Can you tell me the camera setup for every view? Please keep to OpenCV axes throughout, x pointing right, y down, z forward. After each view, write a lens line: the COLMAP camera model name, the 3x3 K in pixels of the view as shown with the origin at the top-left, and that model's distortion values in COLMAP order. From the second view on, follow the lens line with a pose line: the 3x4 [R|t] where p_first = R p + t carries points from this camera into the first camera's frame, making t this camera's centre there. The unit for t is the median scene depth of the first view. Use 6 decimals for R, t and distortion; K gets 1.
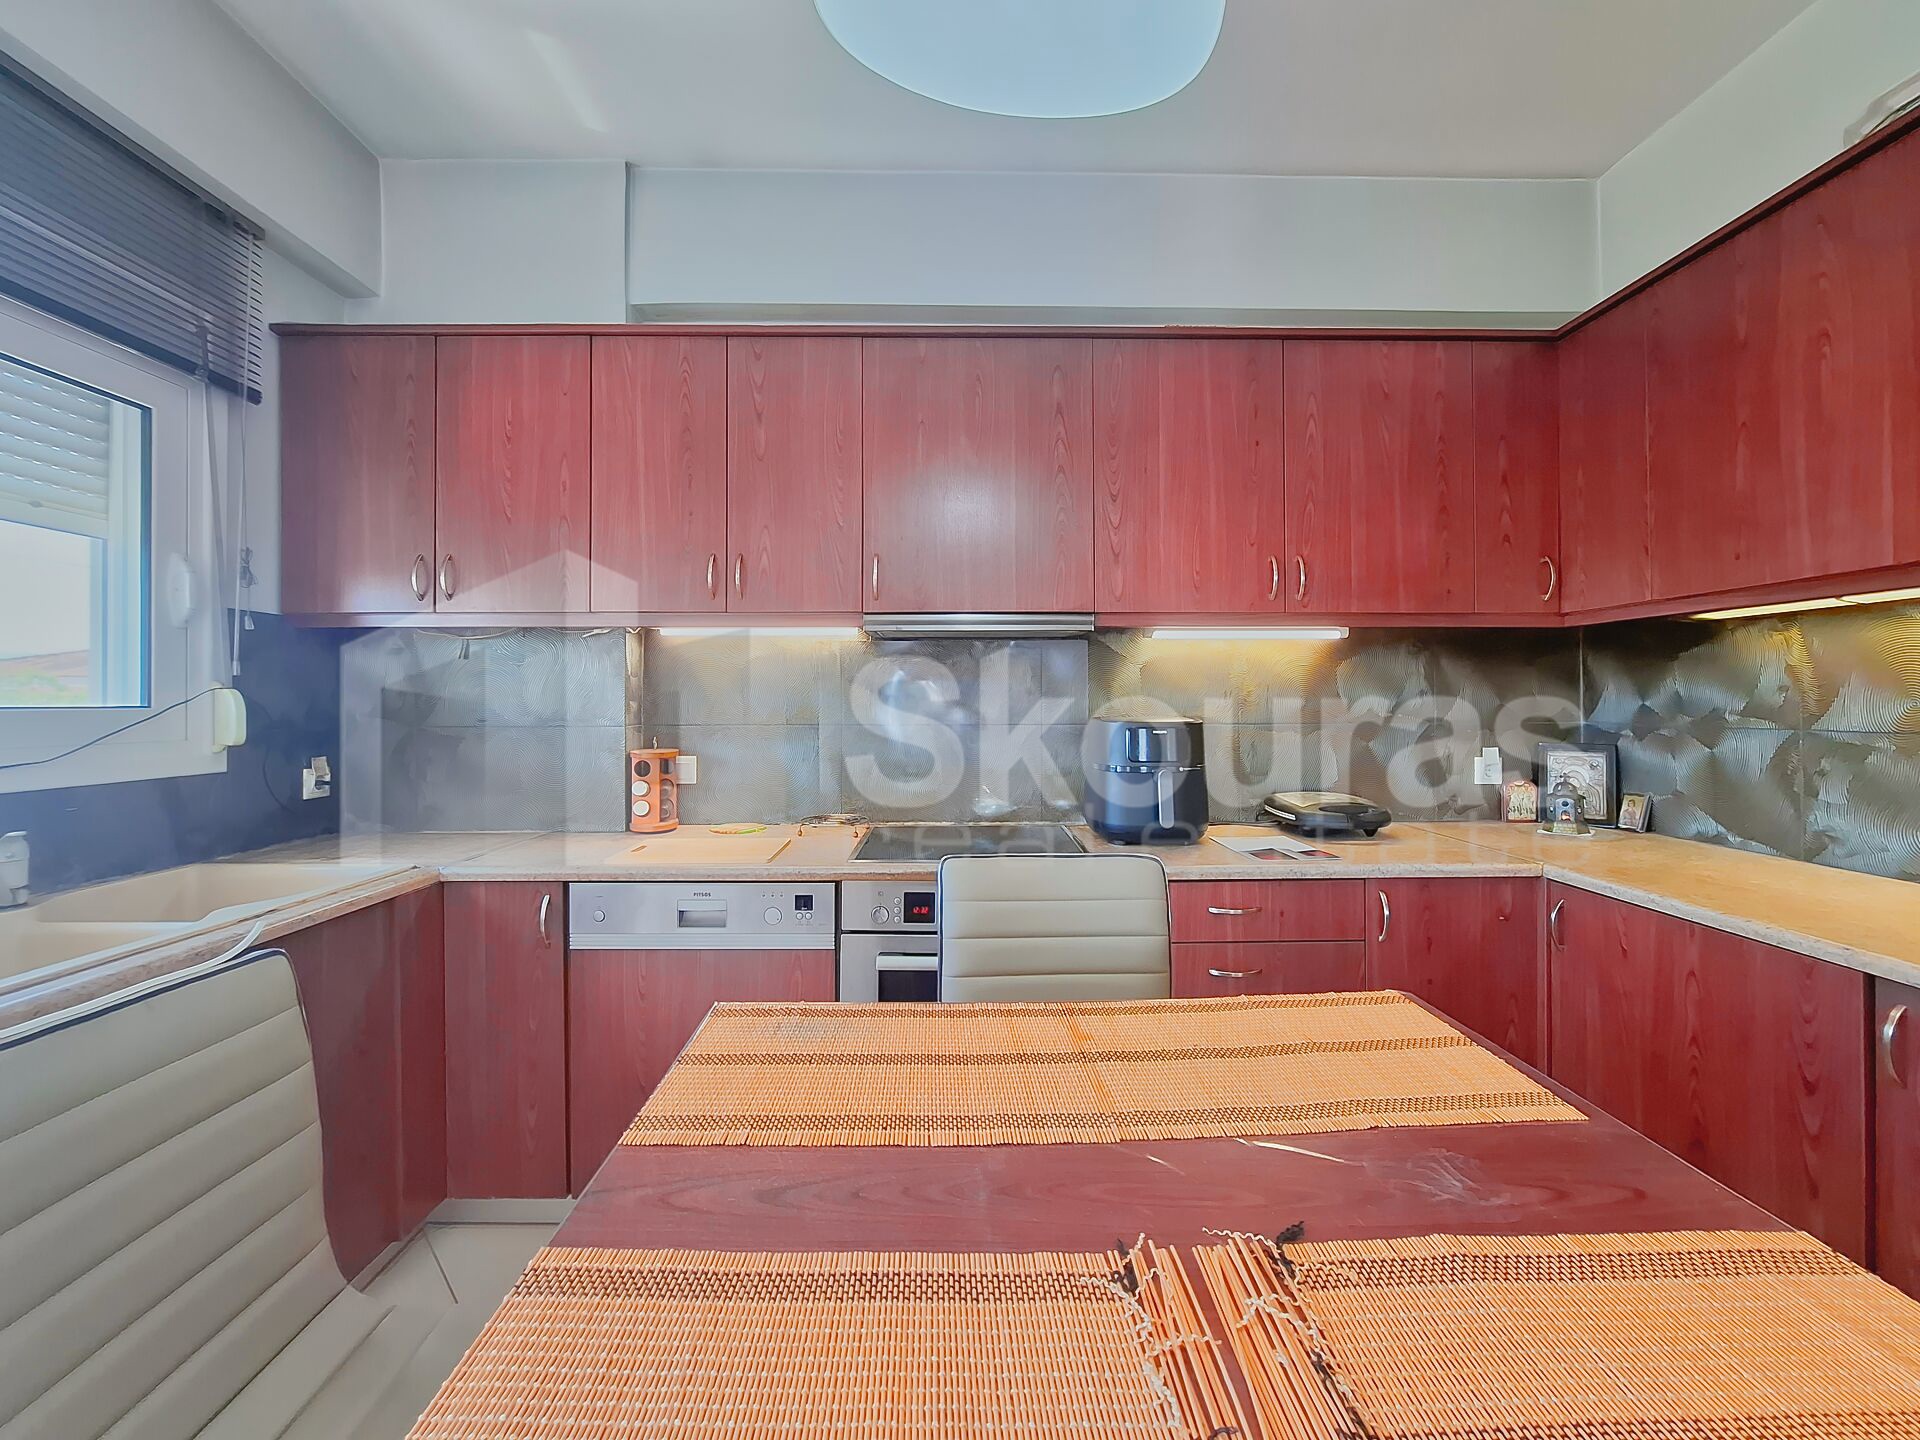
lens RADIAL K [[759.7, 0, 958.2], [0, 759.7, 696.6], [0, 0, 1]] dist [-0.009526, 0.000257]
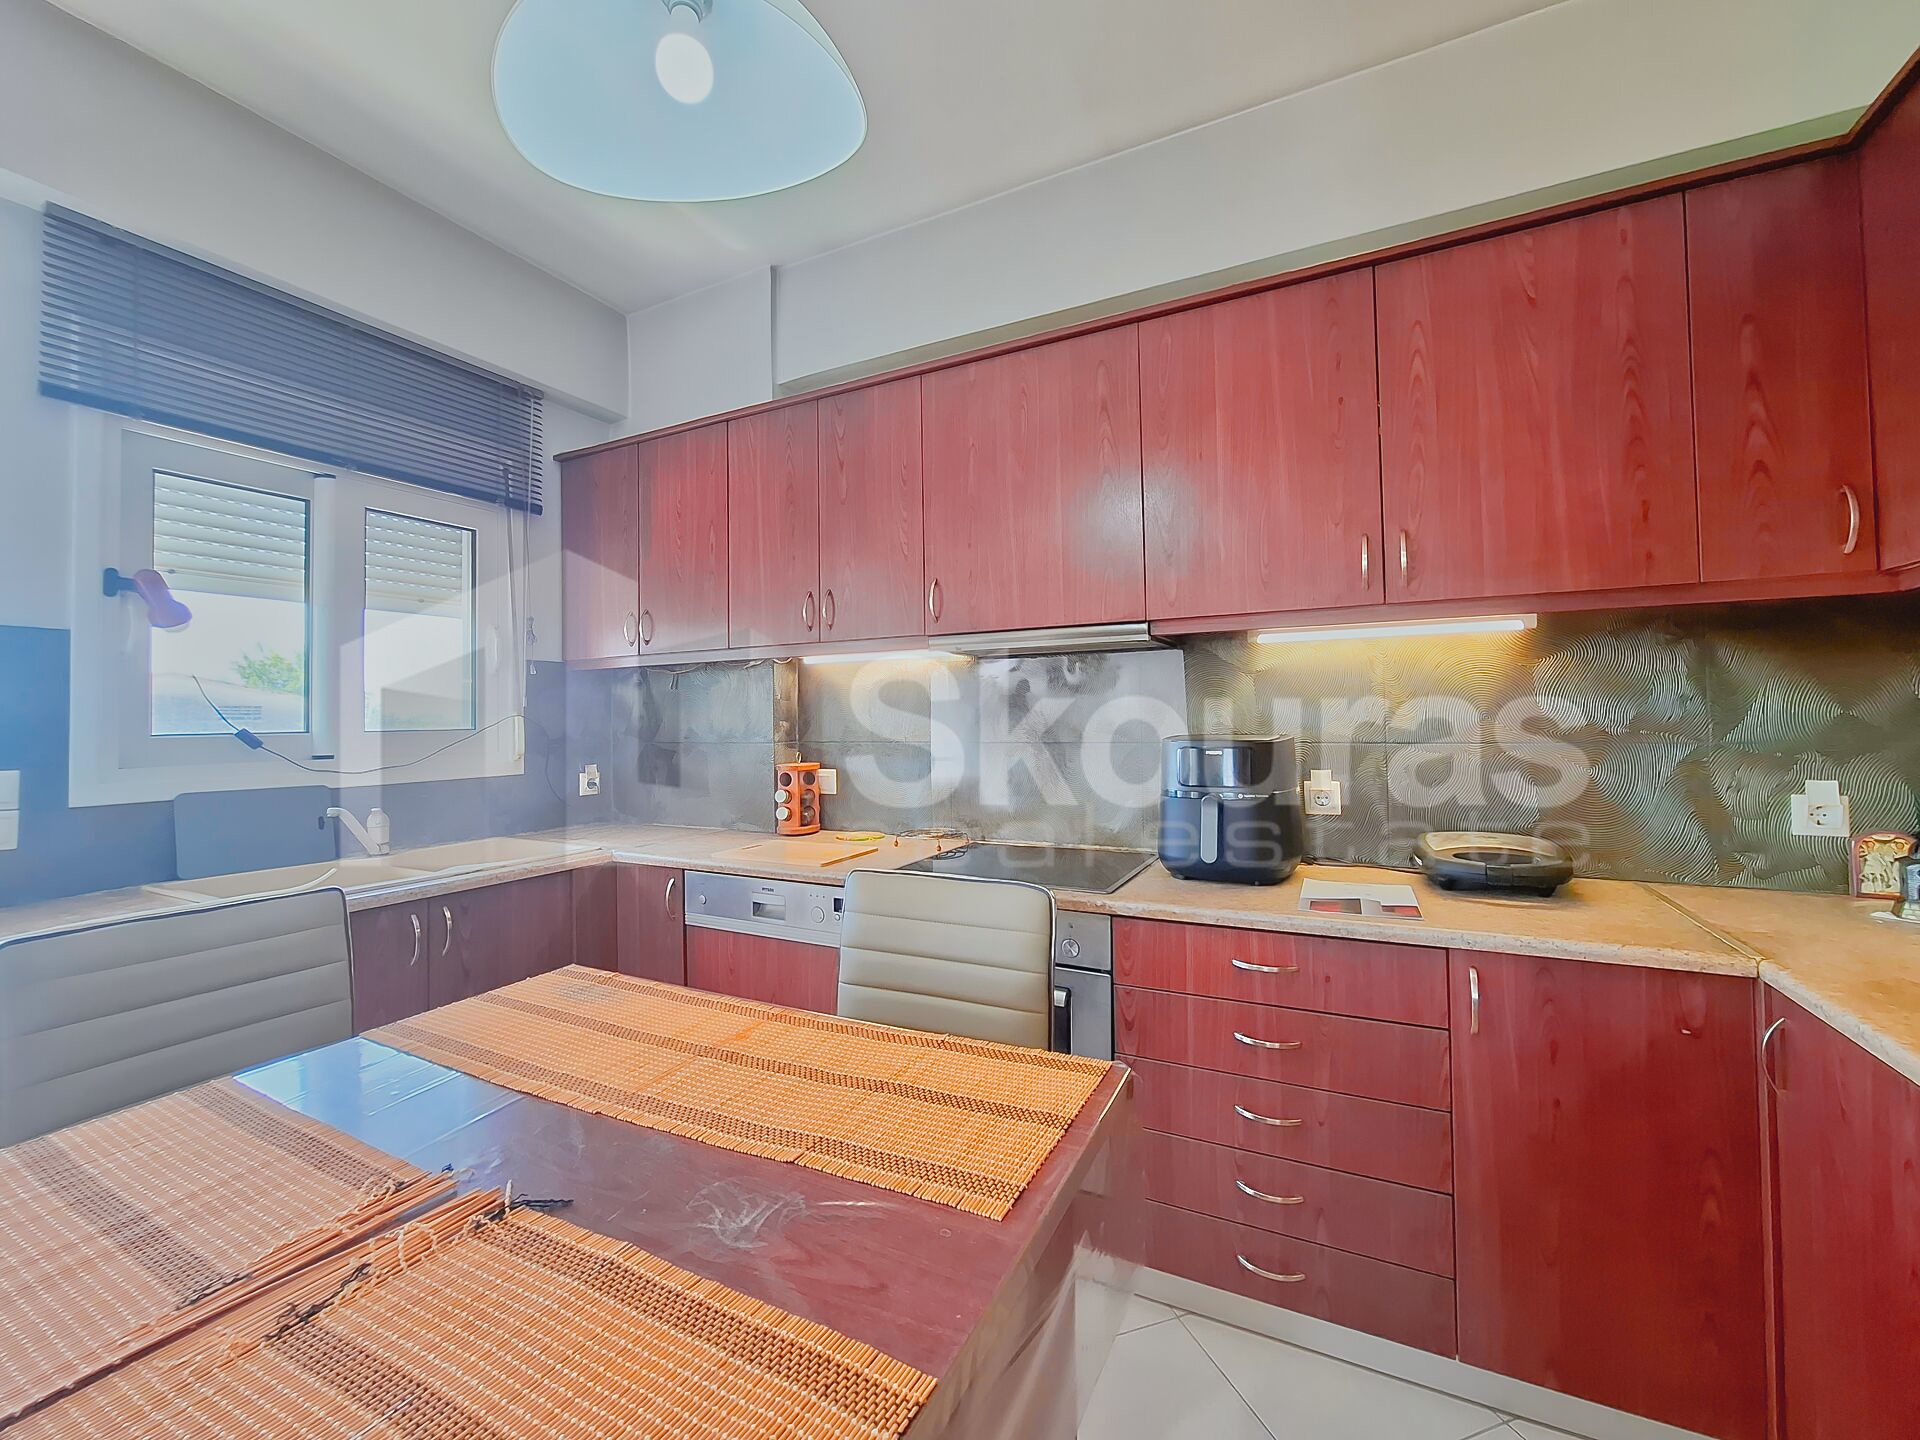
lens RADIAL K [[784.5, 0, 955.8], [0, 784.5, 693.4], [0, 0, 1]] dist [-0.011495, 0.000552]
pose [[0.883913, -0.025133, -0.466976, 0.415386], [0.015728, 0.999588, -0.024027, -0.004080], [0.467387, 0.013893, 0.883943, 0.065078]]
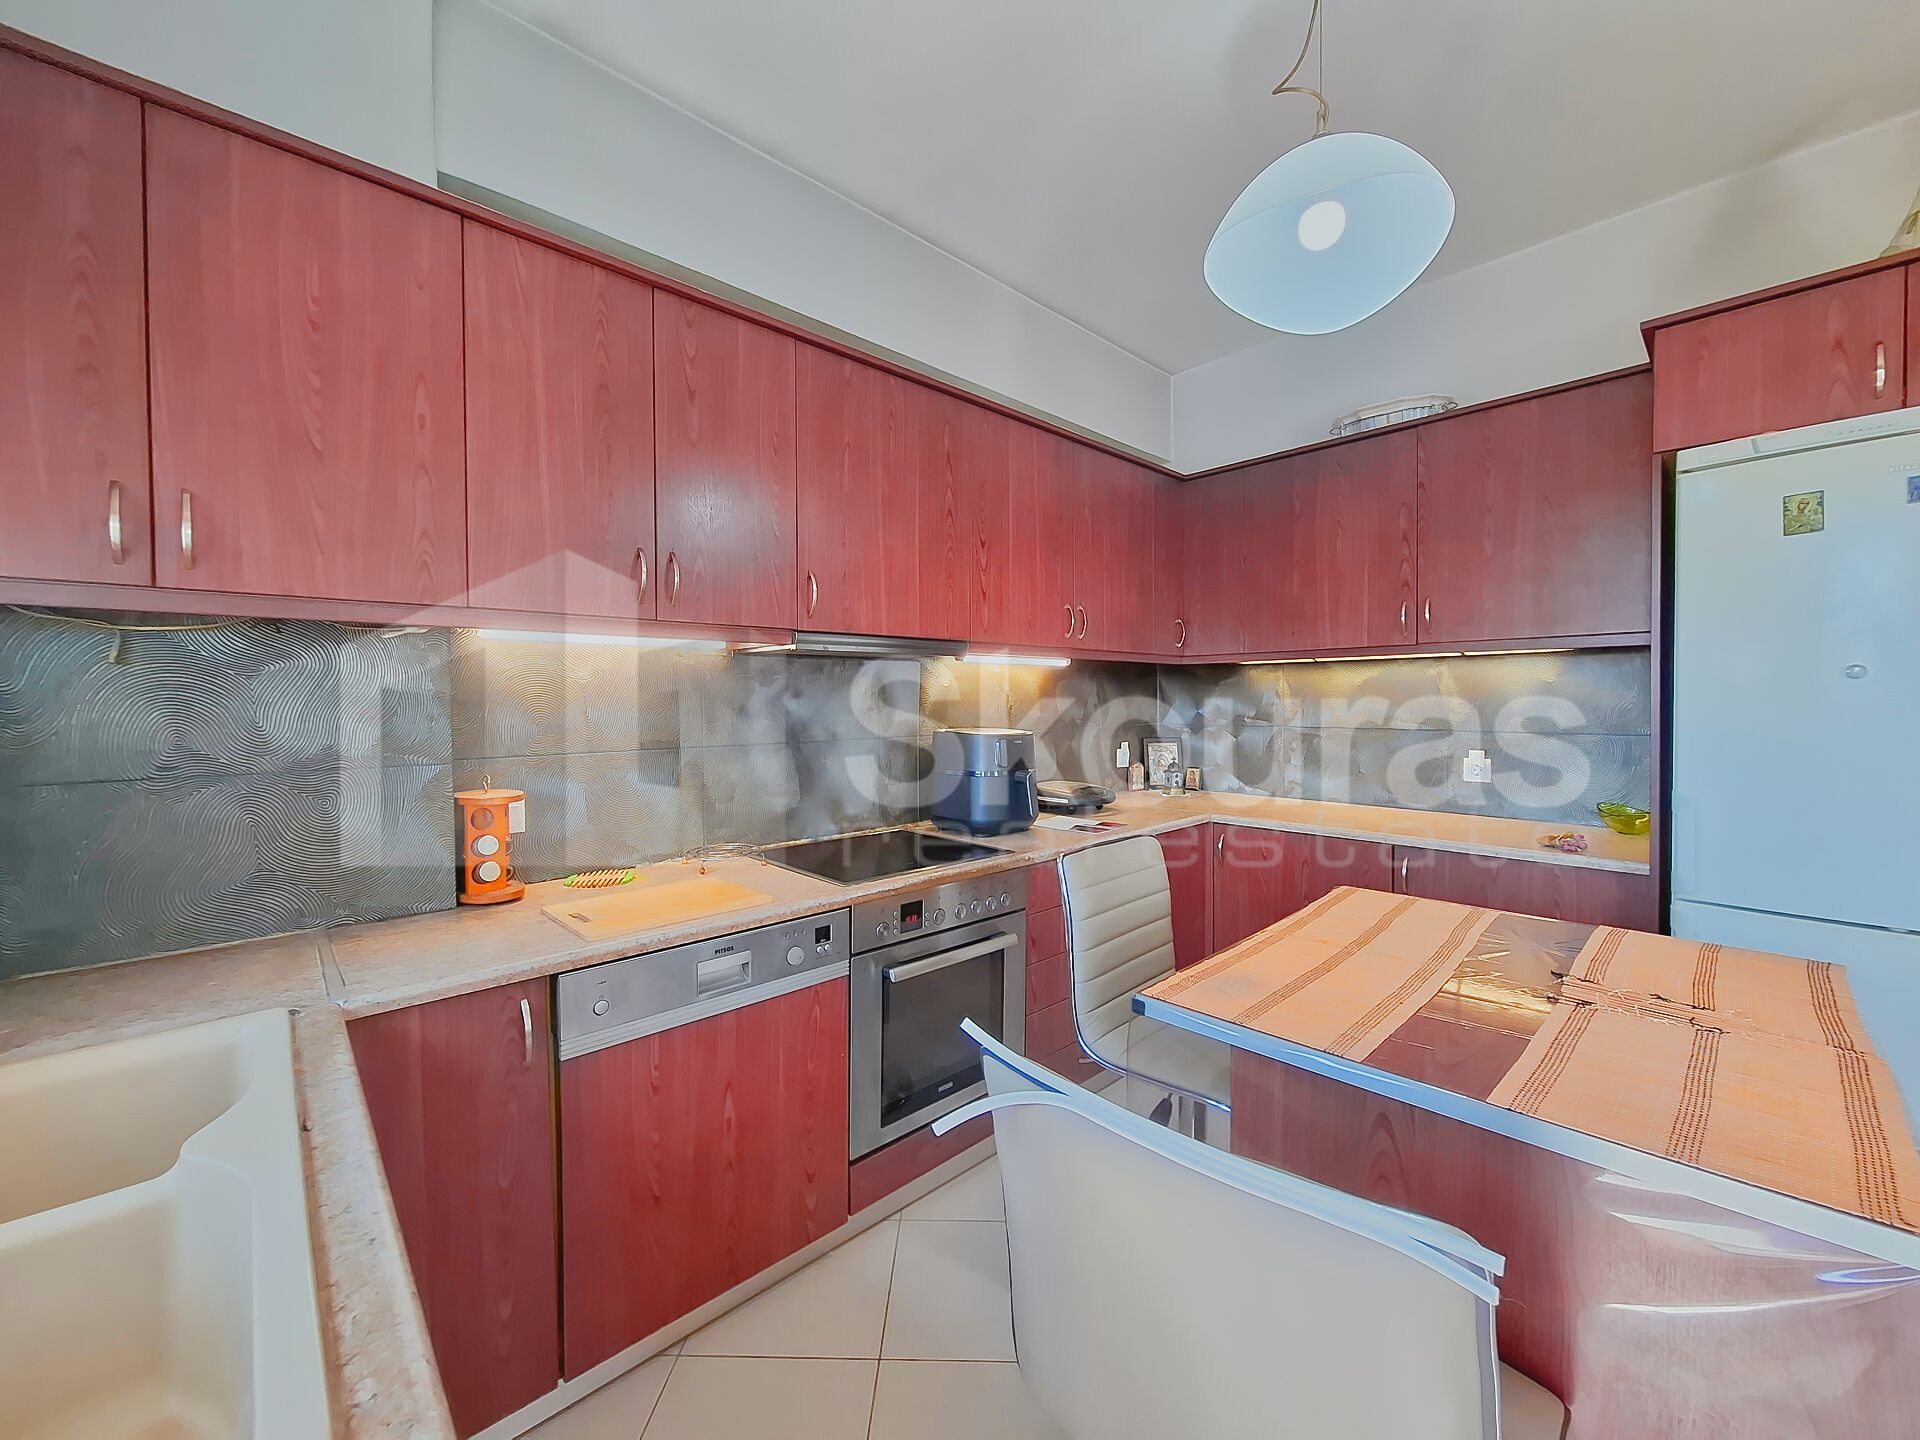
lens RADIAL K [[759.5, 0, 959.5], [0, 759.5, 714.2], [0, 0, 1]] dist [-0.002882, 0.000328]
pose [[0.733749, -0.017061, 0.679207, -0.630924], [-0.000338, 0.999675, 0.025476, -0.029089], [-0.679421, -0.018923, 0.733505, 0.154410]]
